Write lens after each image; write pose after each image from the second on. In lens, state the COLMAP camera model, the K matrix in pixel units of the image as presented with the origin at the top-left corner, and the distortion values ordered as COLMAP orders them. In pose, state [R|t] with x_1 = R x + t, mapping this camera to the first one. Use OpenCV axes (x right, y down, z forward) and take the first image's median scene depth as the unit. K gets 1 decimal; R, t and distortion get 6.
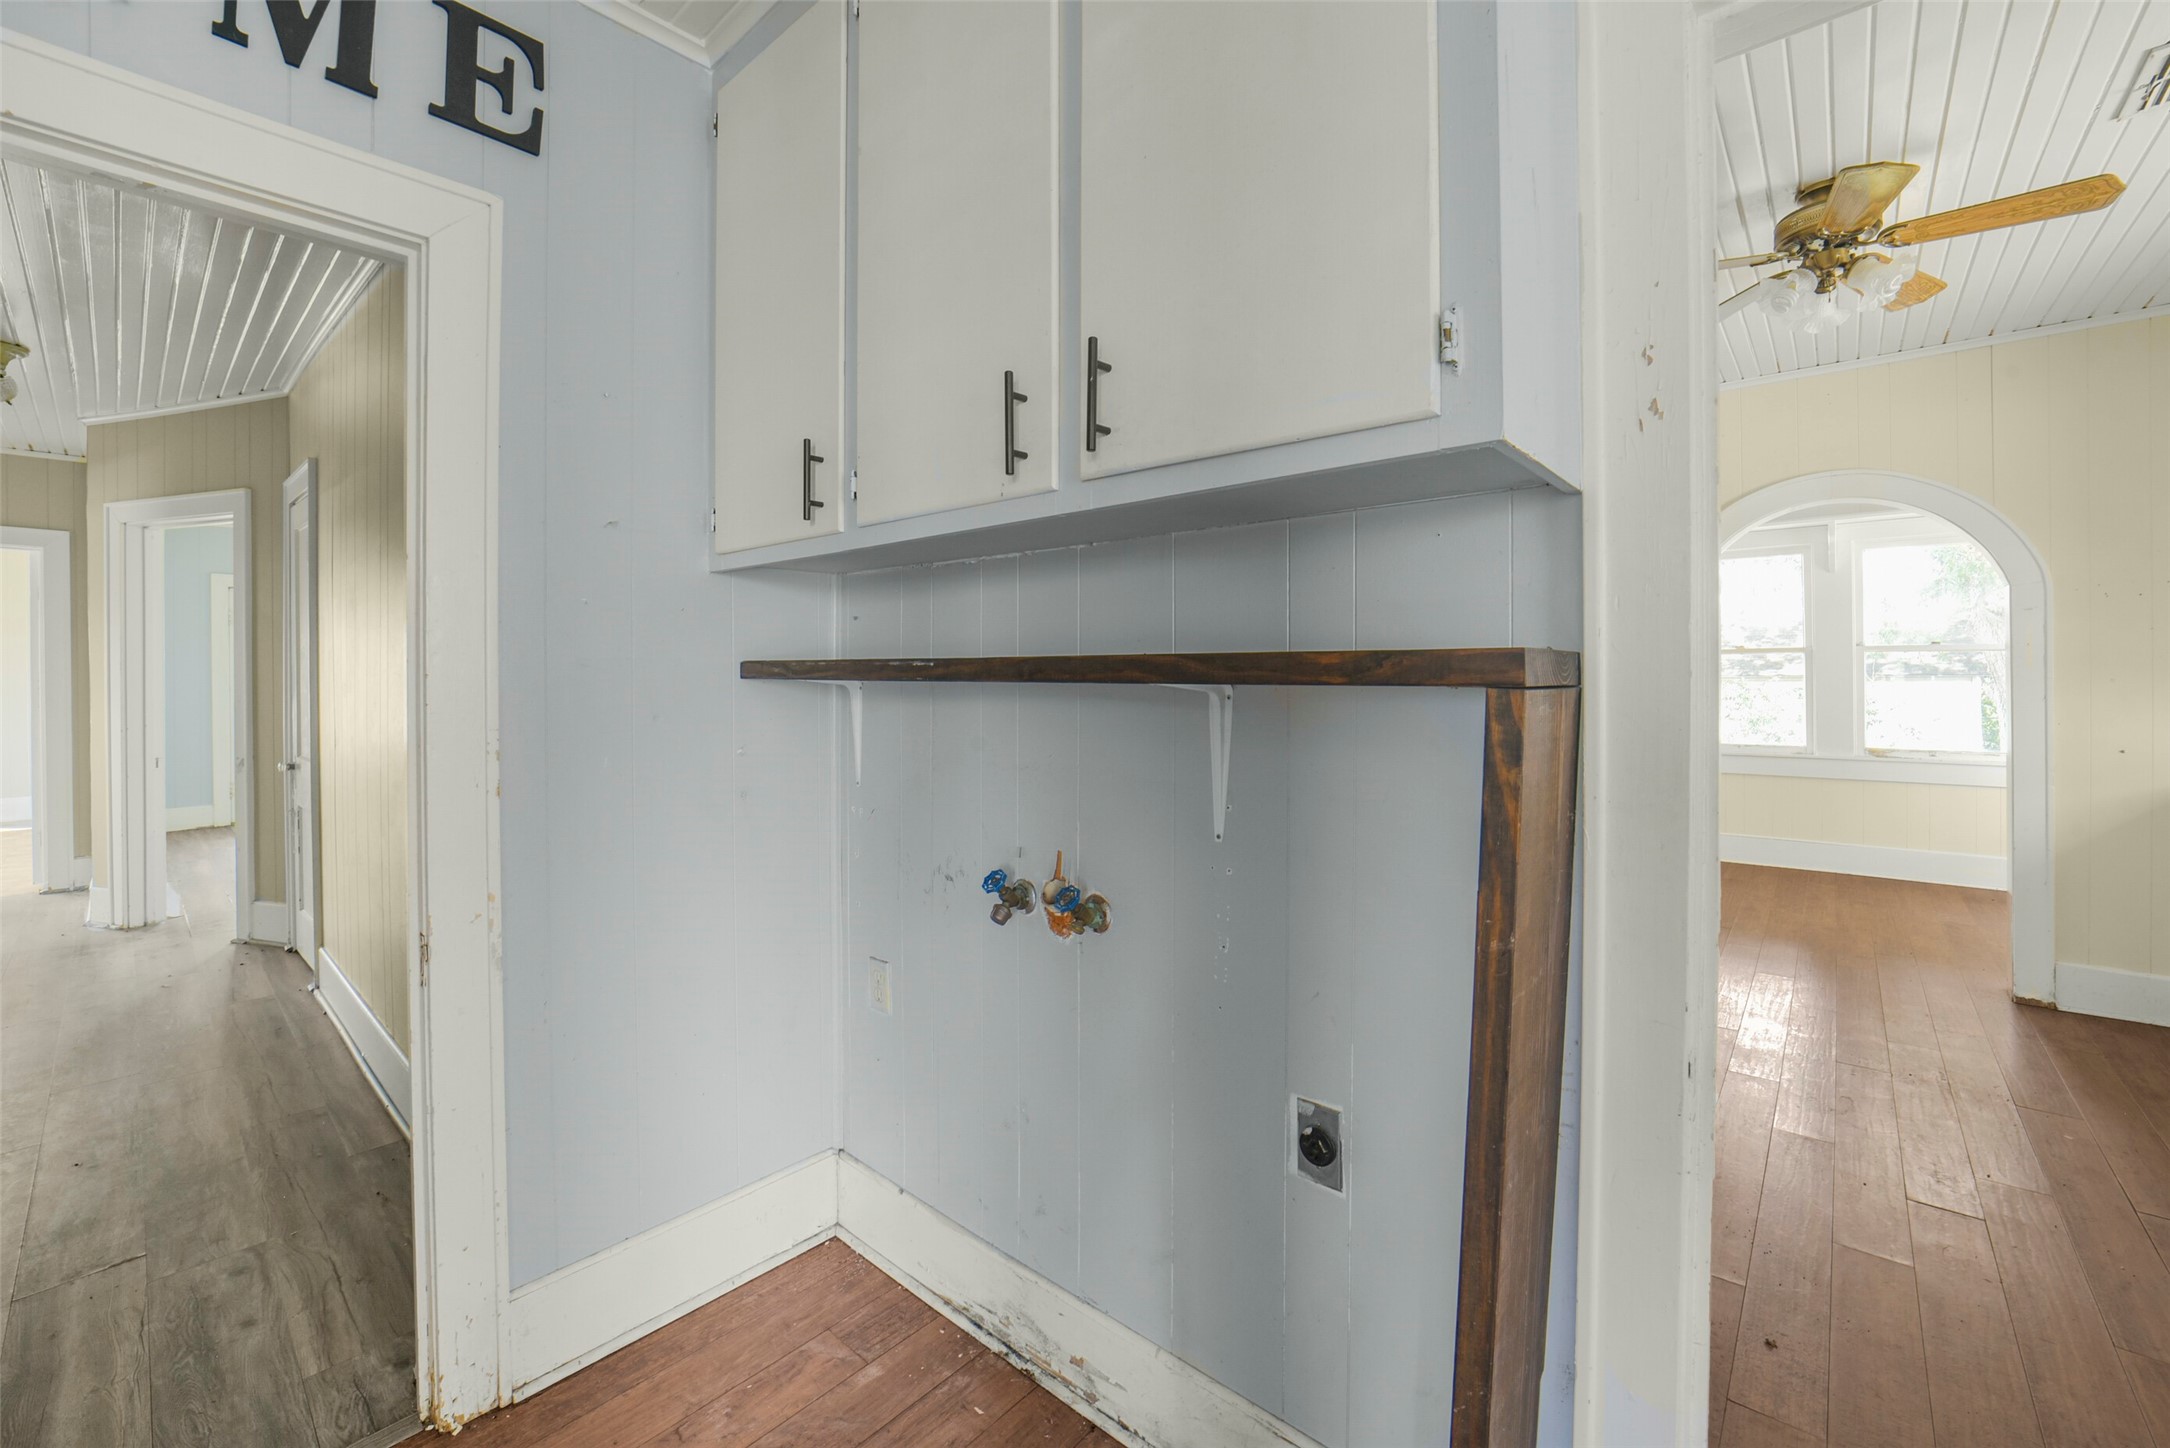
lens RADIAL K [[877.9, 0, 1084.4], [0, 877.9, 678.6], [0, 0, 1]] dist [-0.039978, 0.010591]
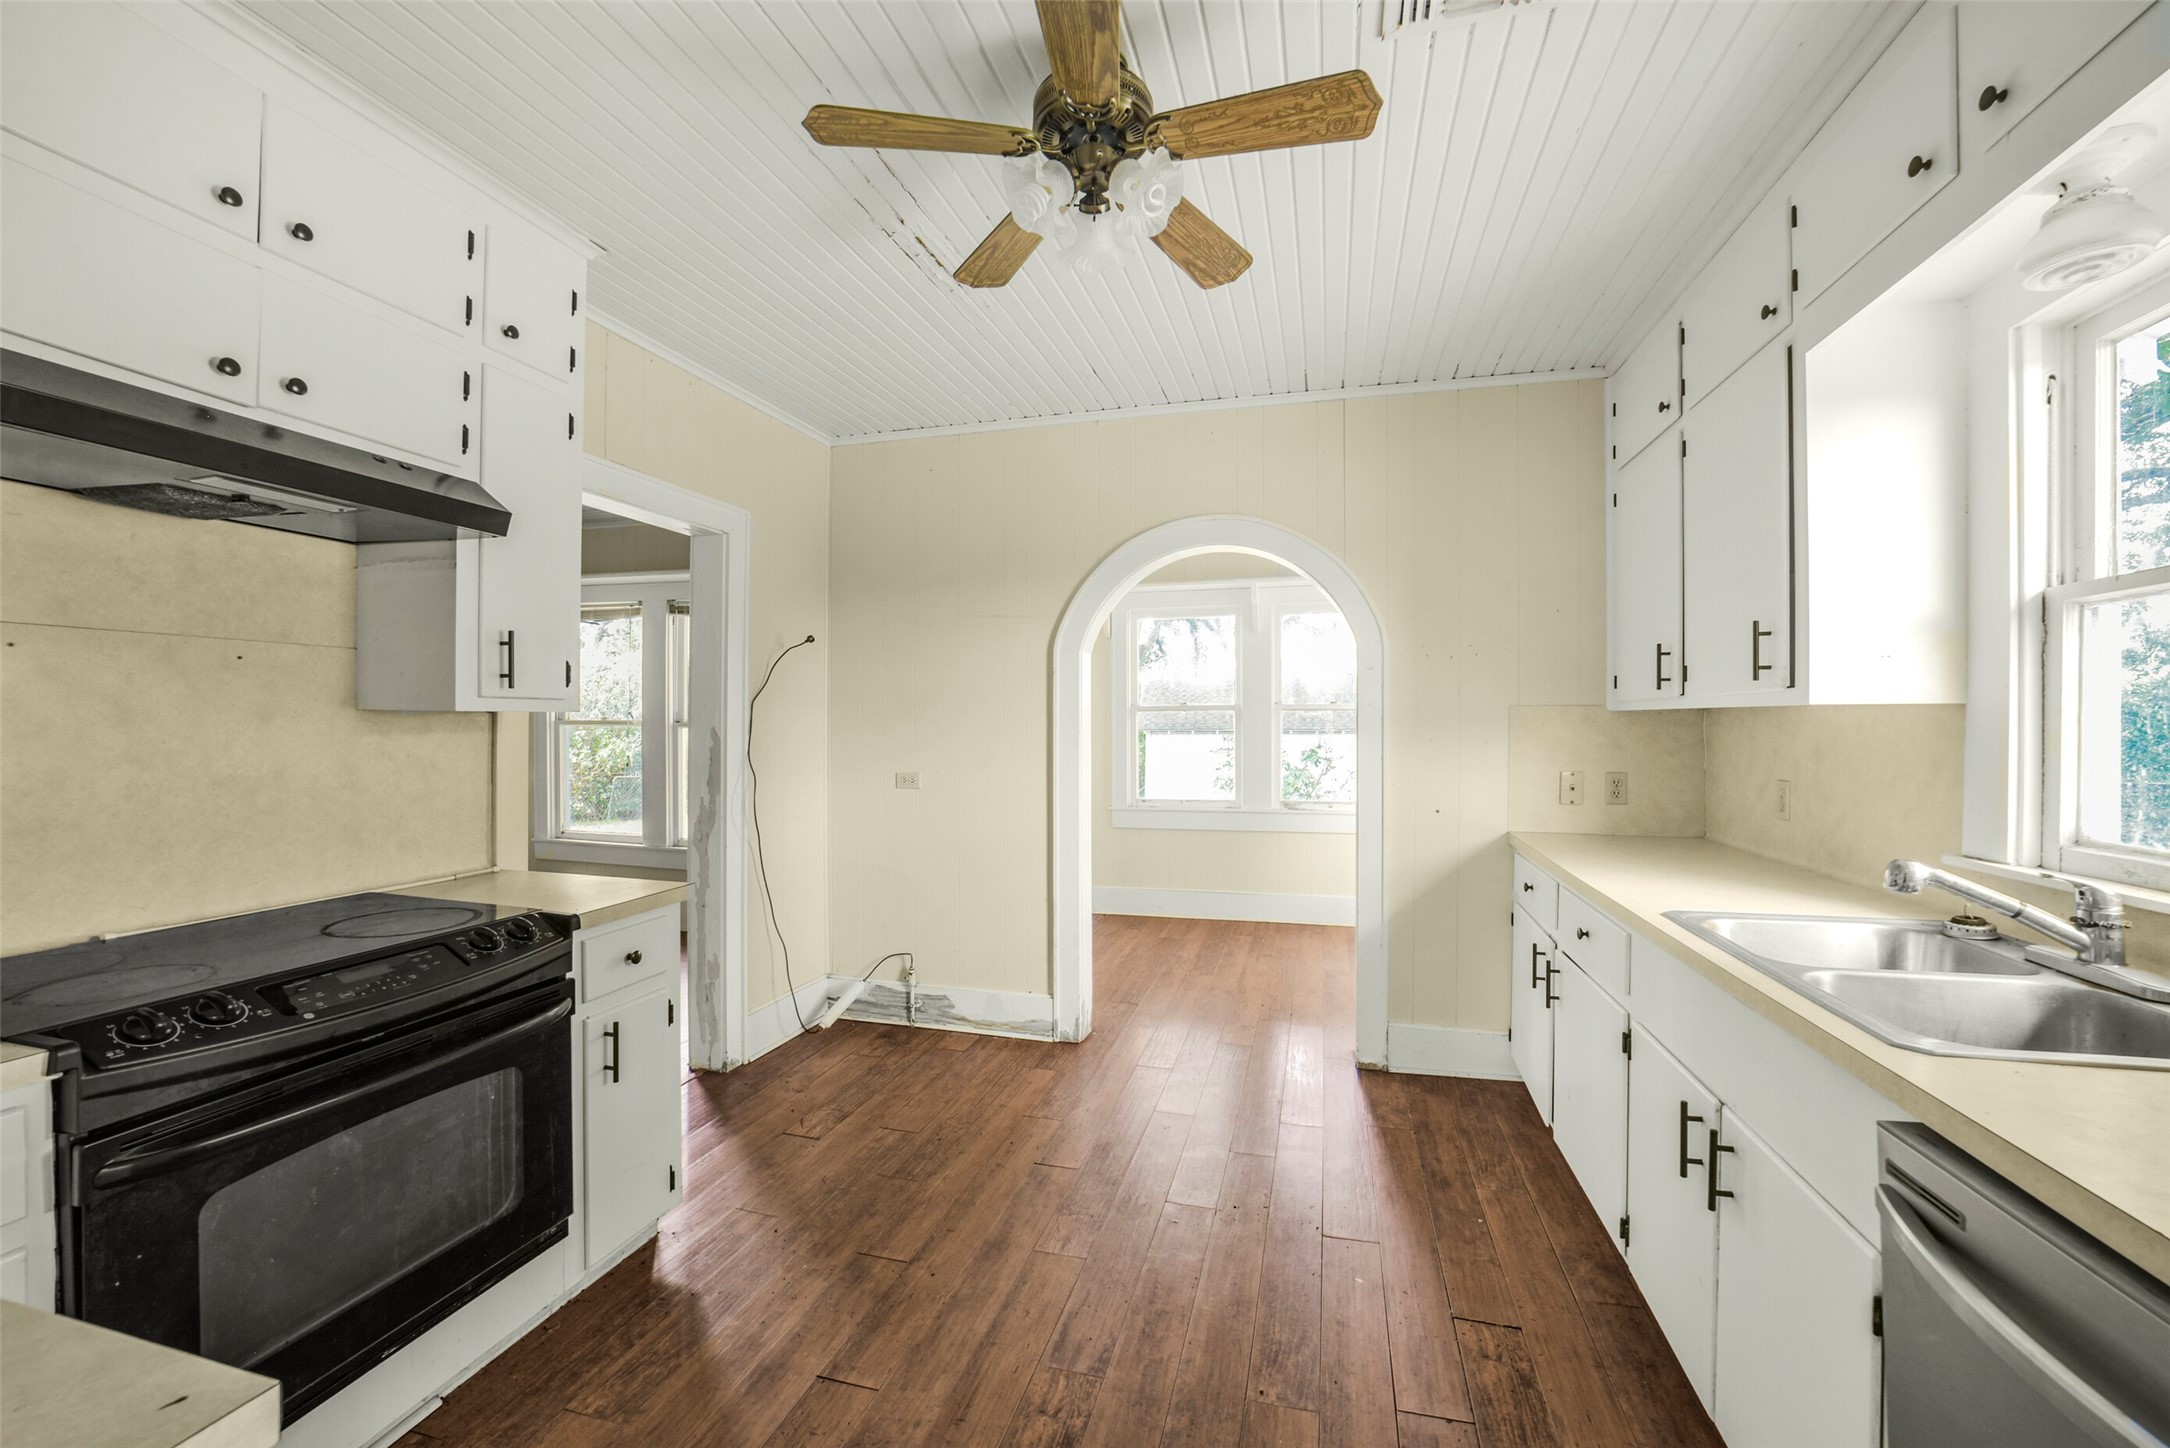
lens RADIAL K [[867.3, 0, 1095.7], [0, 867.3, 724.6], [0, 0, 1]] dist [-0.039513, 0.009556]
pose [[0.893329, 0.004885, 0.449378, 0.377985], [-0.002951, 0.999983, -0.005006, -0.011403], [-0.449395, 0.003146, 0.893328, 0.246989]]
